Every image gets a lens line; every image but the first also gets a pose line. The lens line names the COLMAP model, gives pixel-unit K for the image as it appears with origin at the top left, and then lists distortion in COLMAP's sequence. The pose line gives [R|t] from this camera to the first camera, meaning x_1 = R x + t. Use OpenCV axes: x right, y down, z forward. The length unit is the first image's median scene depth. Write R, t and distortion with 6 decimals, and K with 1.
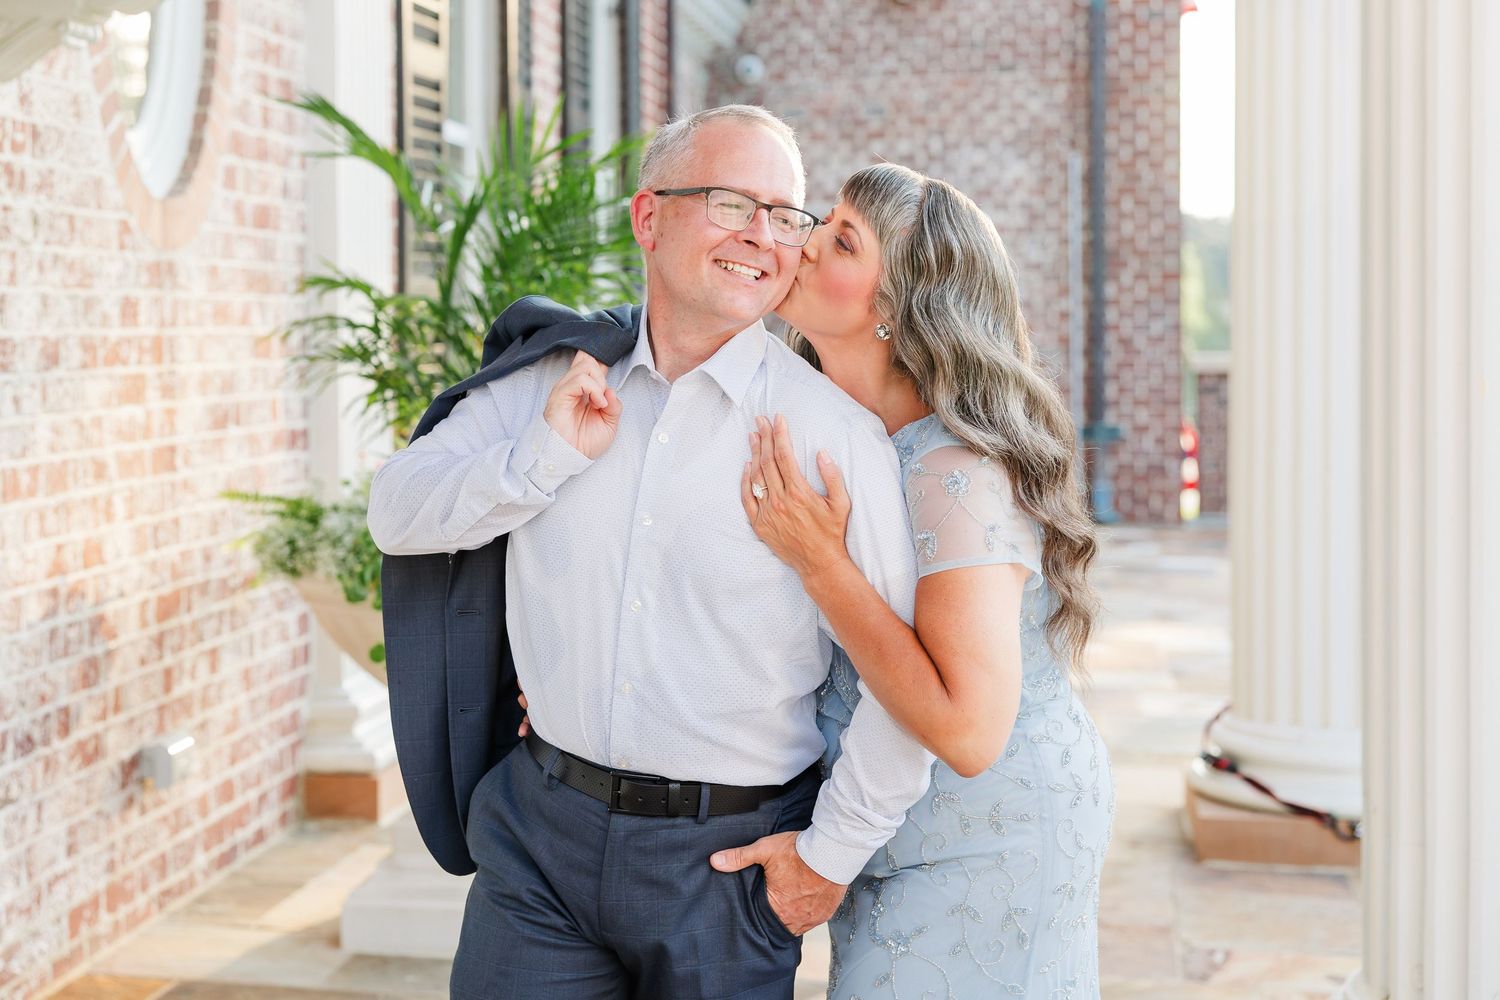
lens RADIAL K [[2232.7, 0, 614.4], [0, 2232.7, 419.5], [0, 0, 1]] dist [-0.020594, -0.057080]
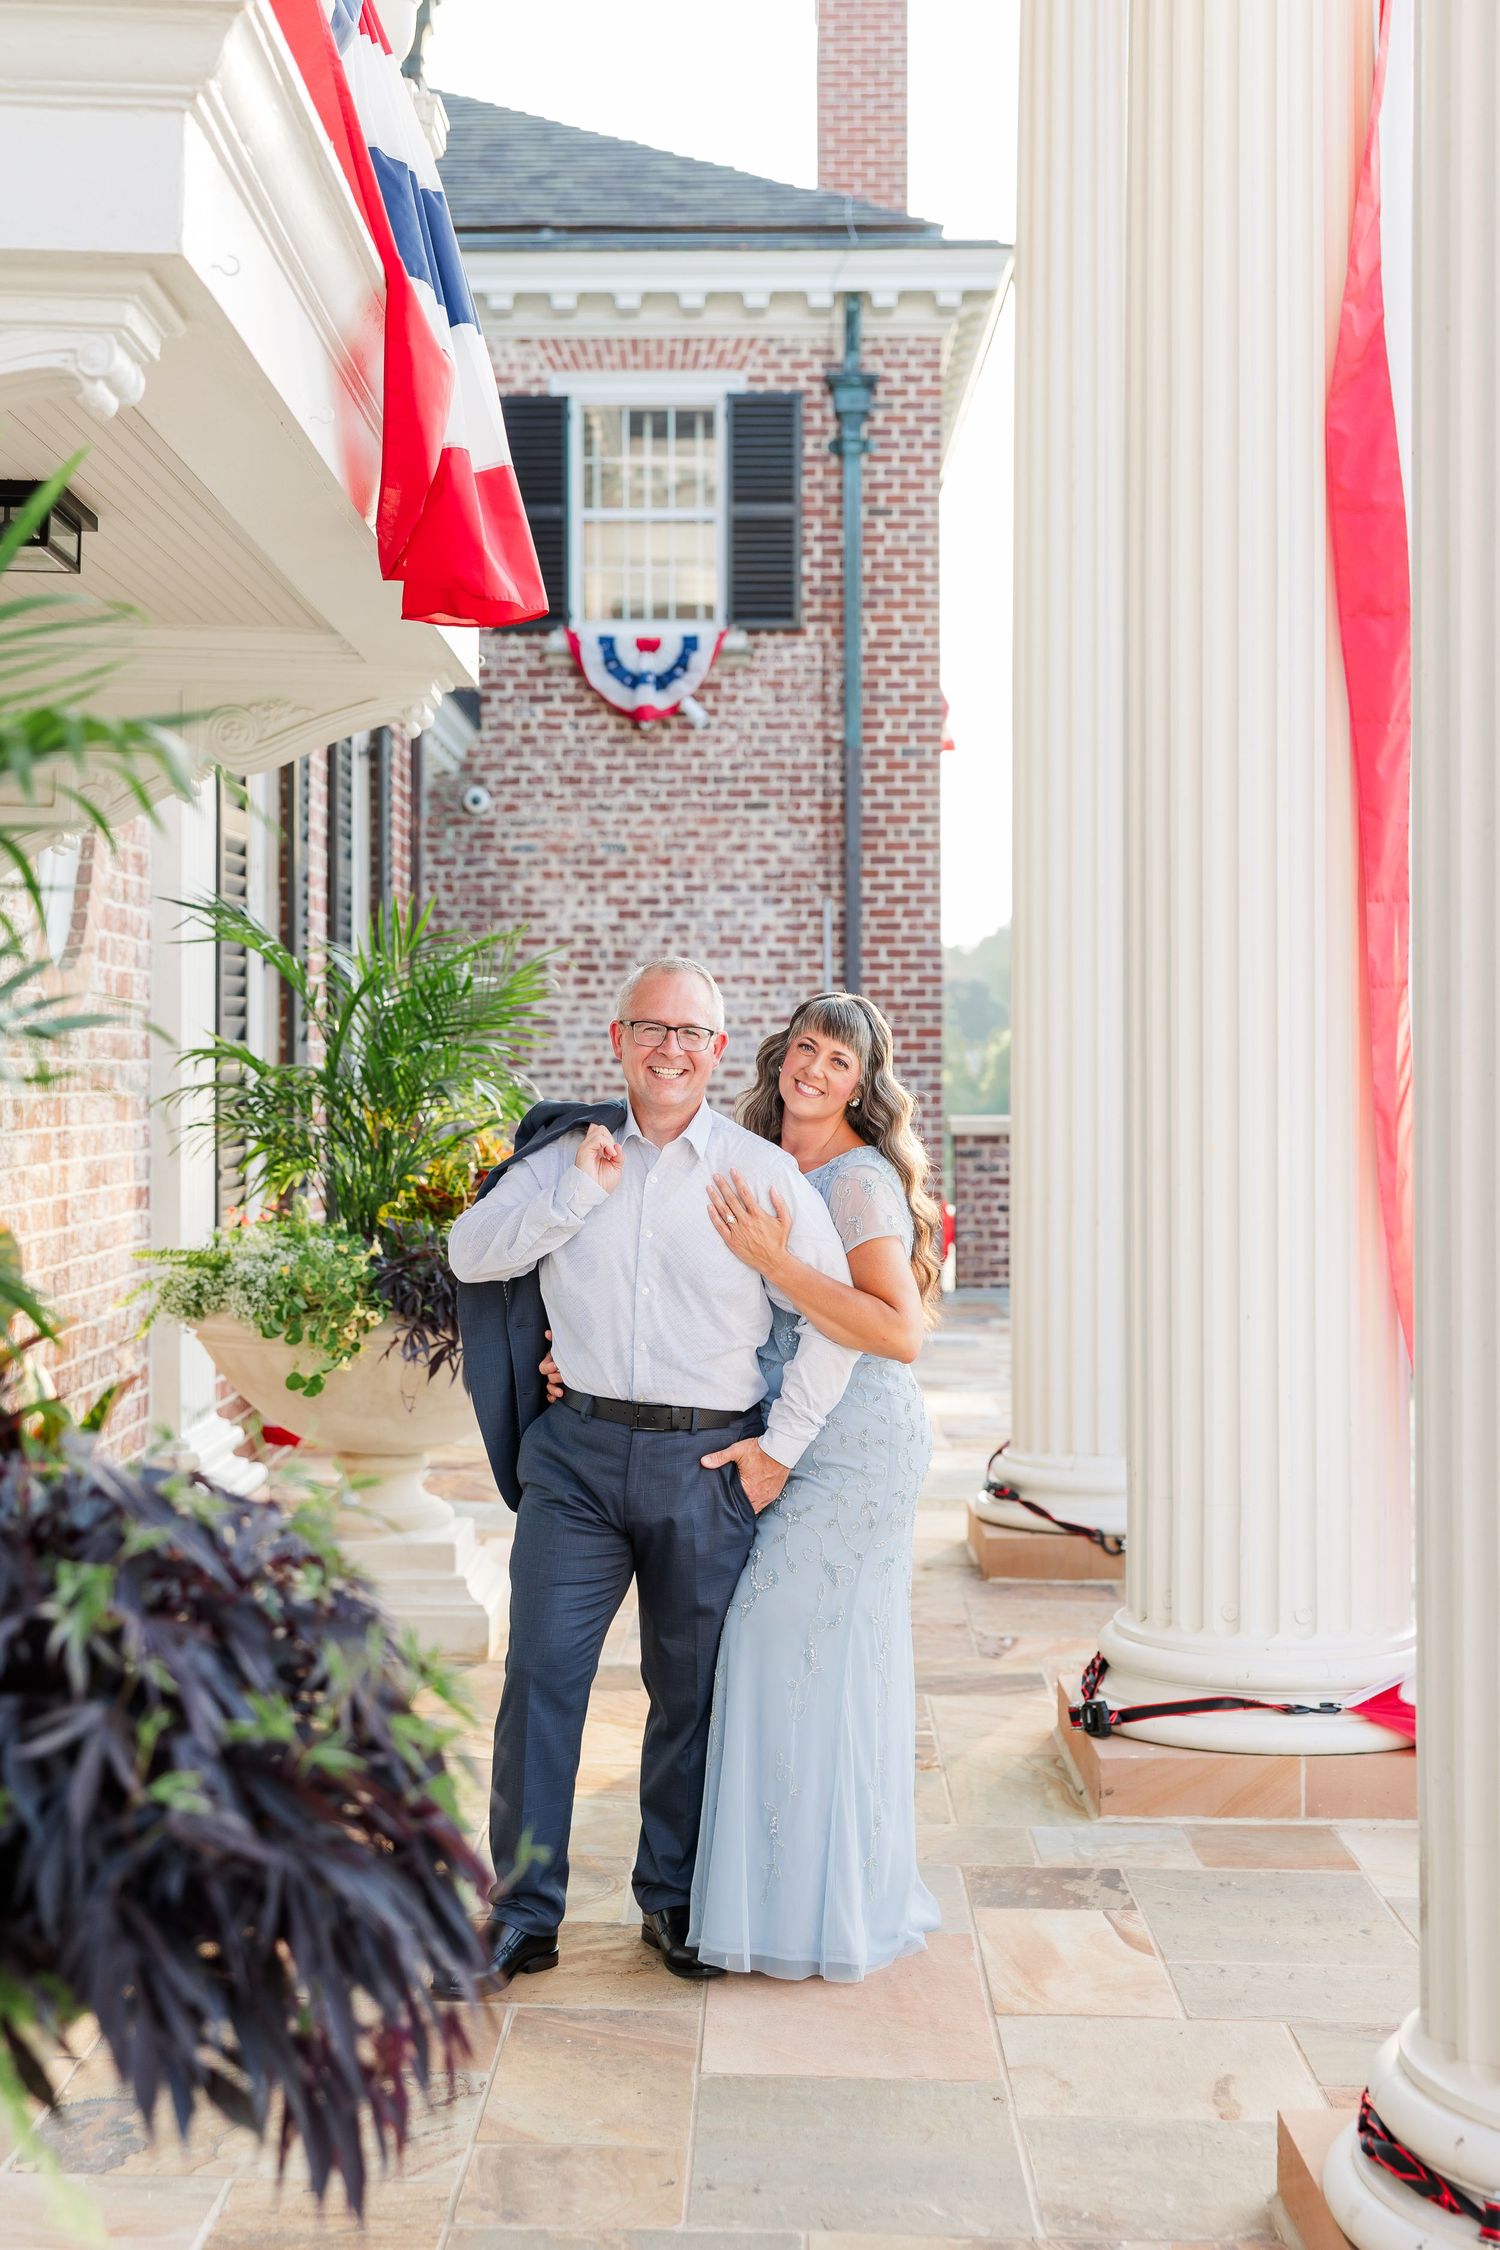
lens RADIAL K [[2841.2, 0, 711.3], [0, 2841.2, 1074.1], [0, 0, 1]] dist [-0.017695, -0.004290]
pose [[0.984138, 0.008489, 0.177199, -0.115727], [-0.001179, 0.999145, -0.041319, 0.005891], [-0.177399, 0.040455, 0.983307, -0.350252]]
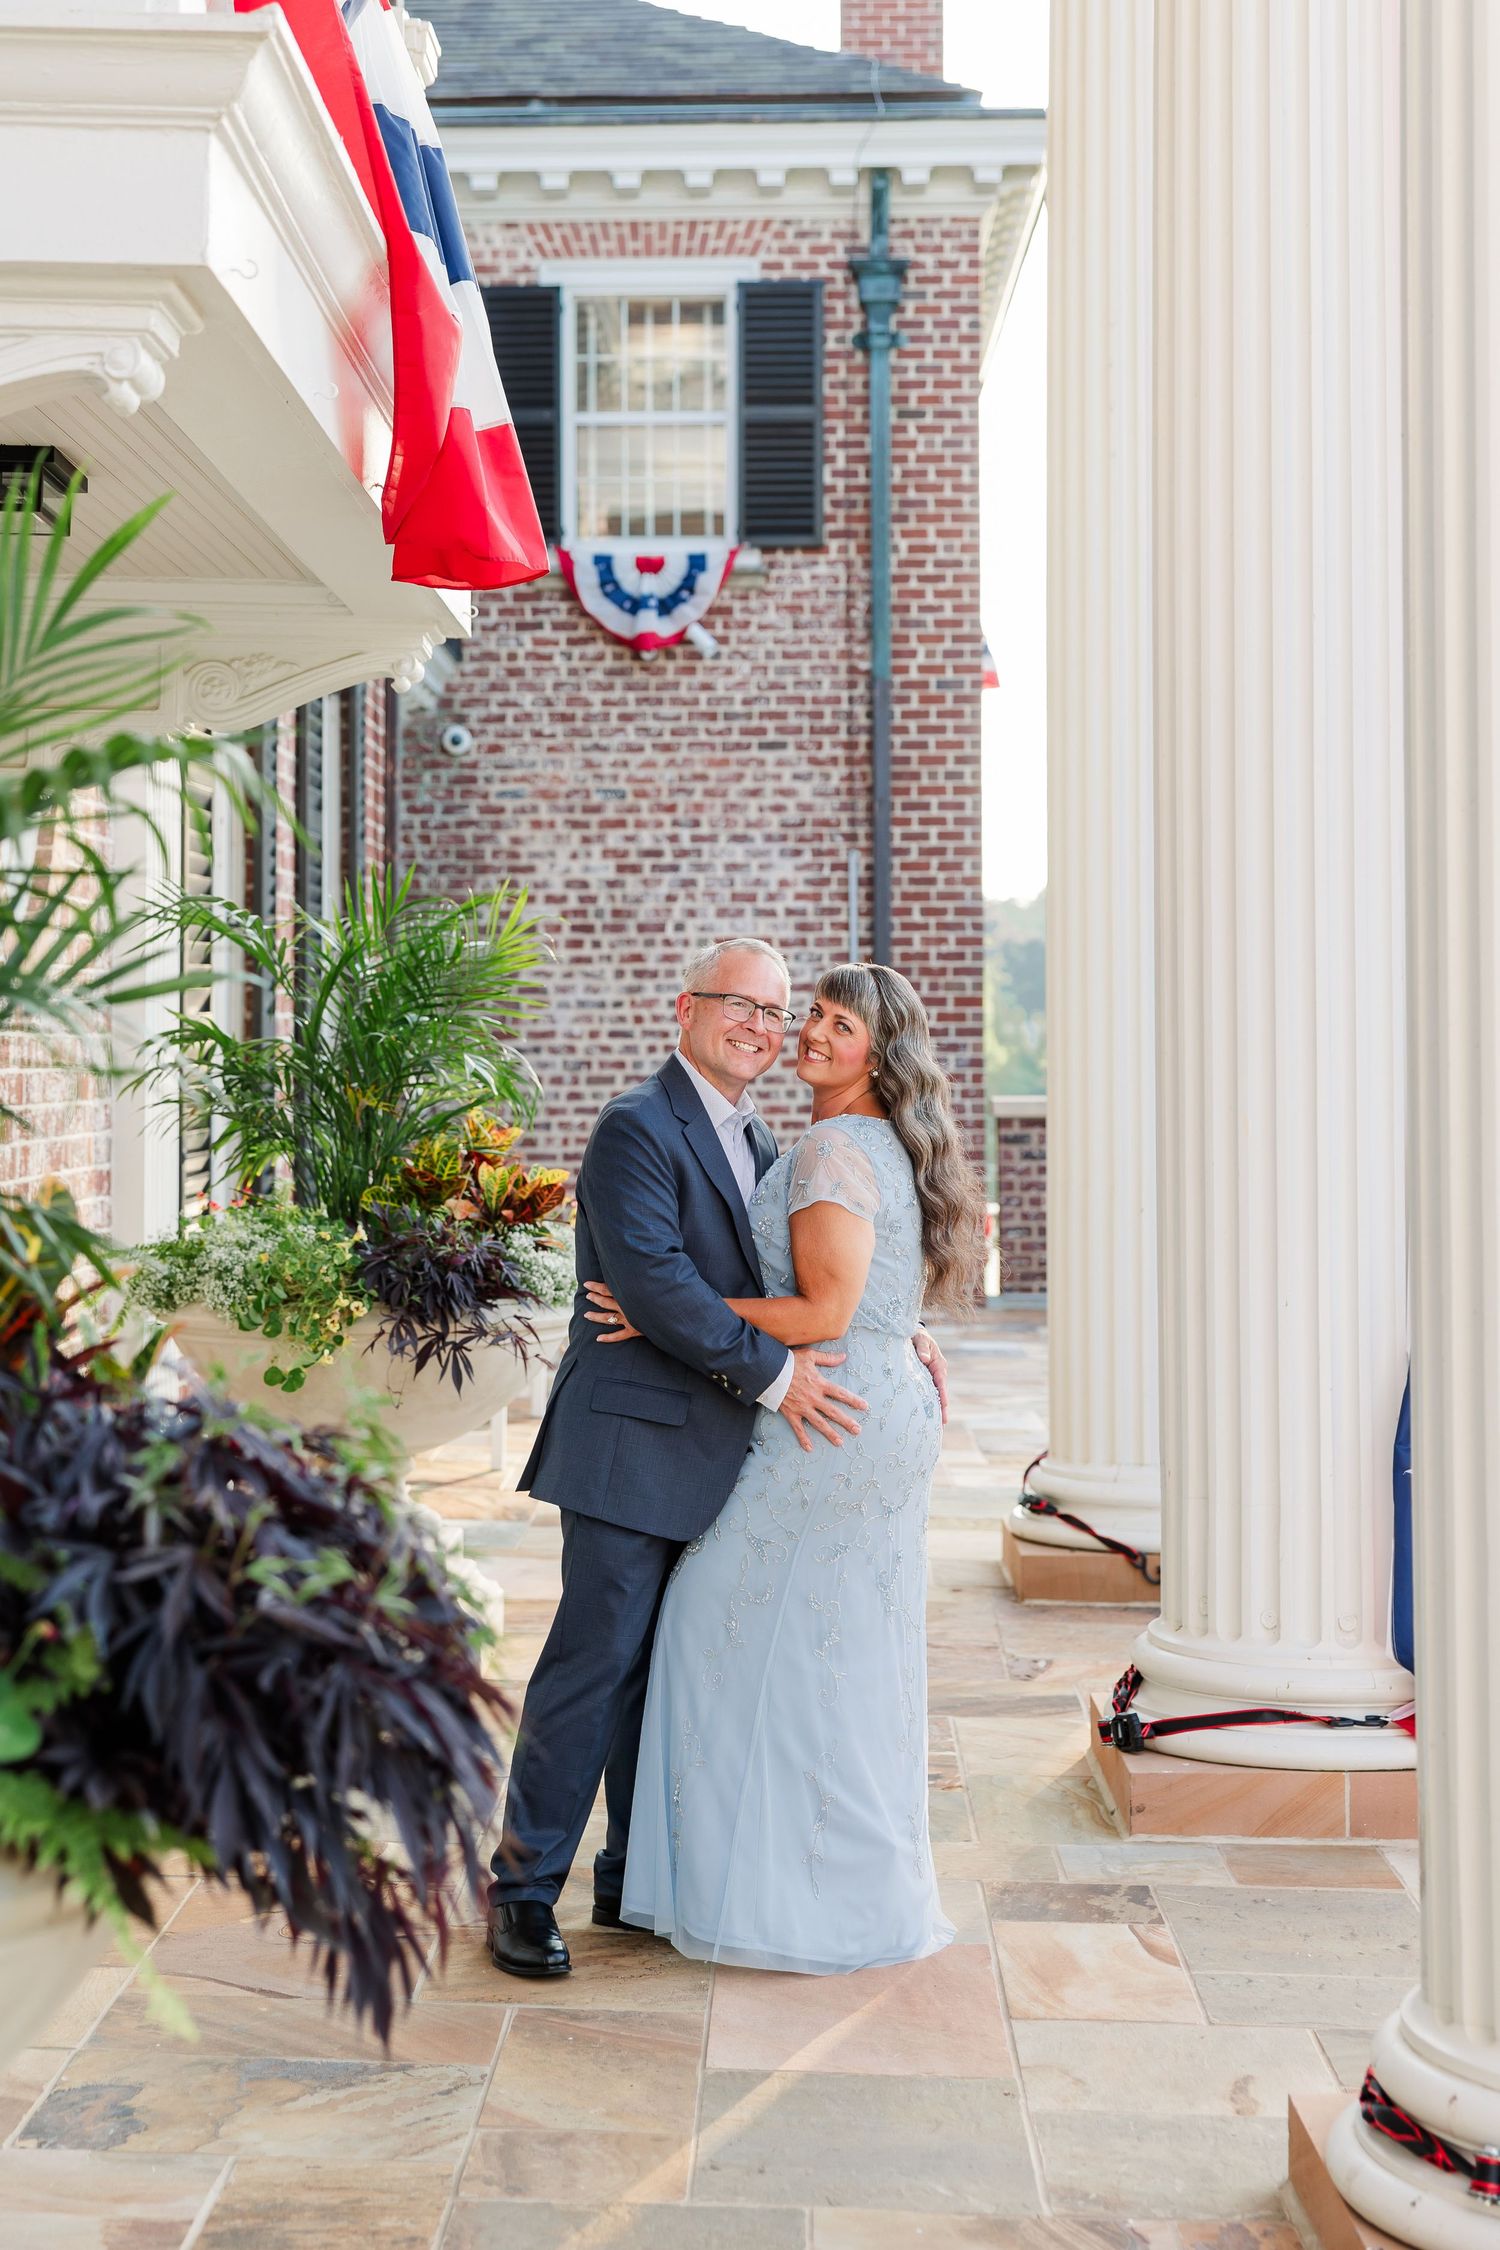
lens RADIAL K [[3349.0, 0, 624.5], [0, 3349.0, 957.7], [0, 0, 1]] dist [-0.020594, -0.057080]
pose [[0.988993, 0.011764, 0.147494, -0.133489], [-0.001636, 0.997643, -0.068603, 0.011034], [-0.147954, 0.067607, 0.986681, -0.461291]]
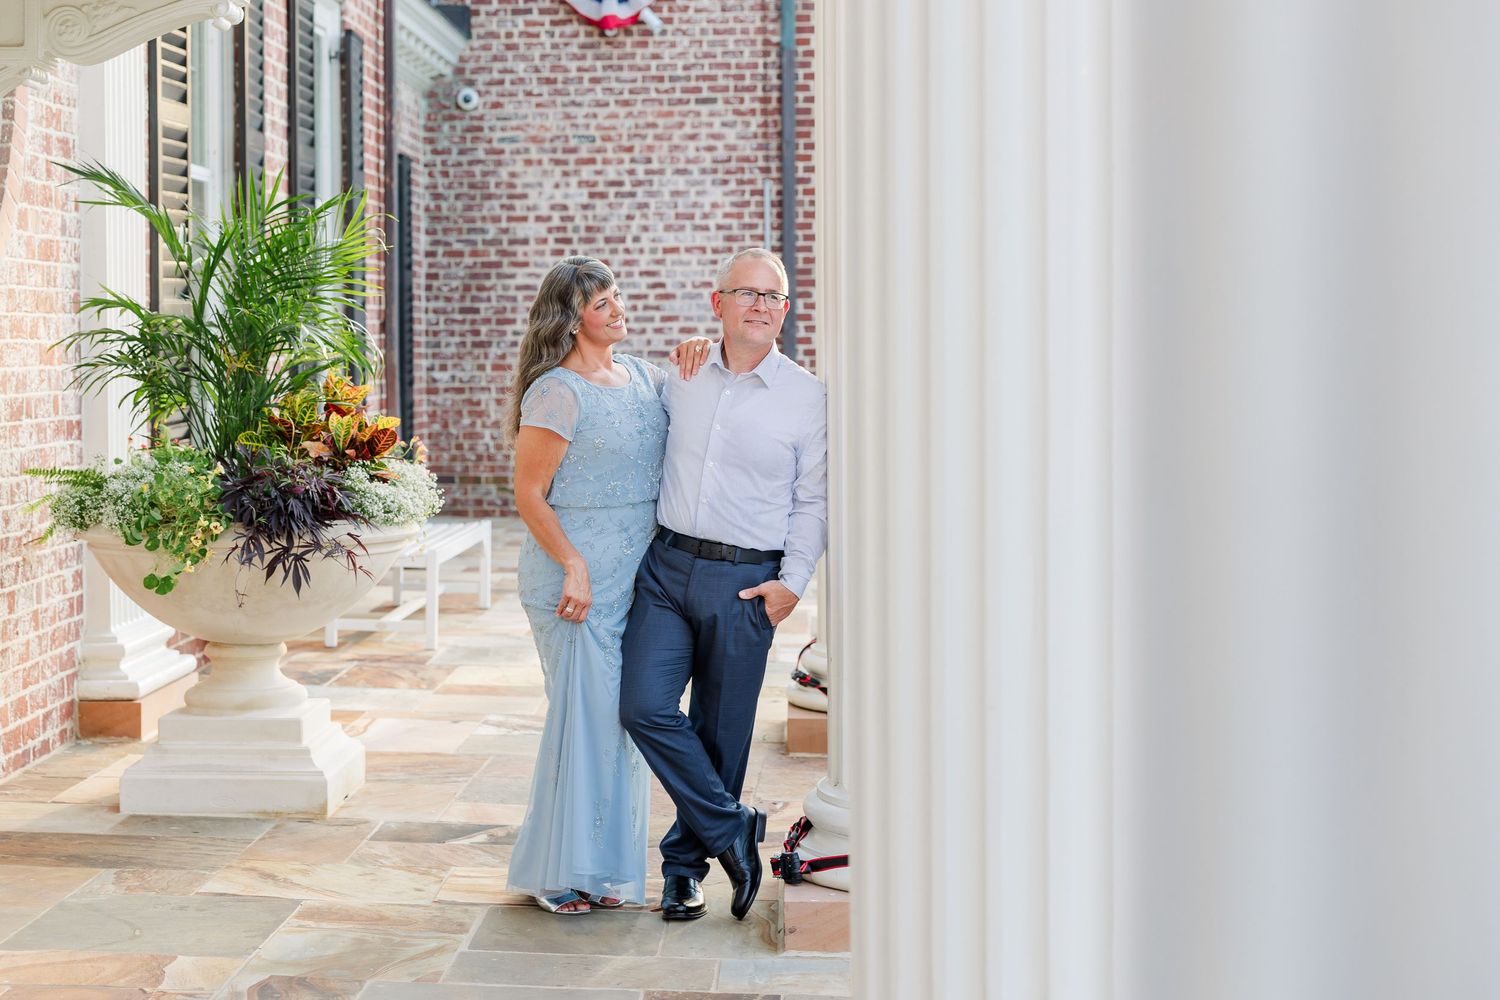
lens RADIAL K [[2404.3, 0, 622.1], [0, 2404.3, 427.8], [0, 0, 1]] dist [-0.005388, -0.061156]
pose [[0.993725, -0.001896, 0.111831, 0.010944], [0.002420, 0.999987, -0.004549, 0.014662], [-0.111820, 0.004791, 0.993717, -0.353641]]
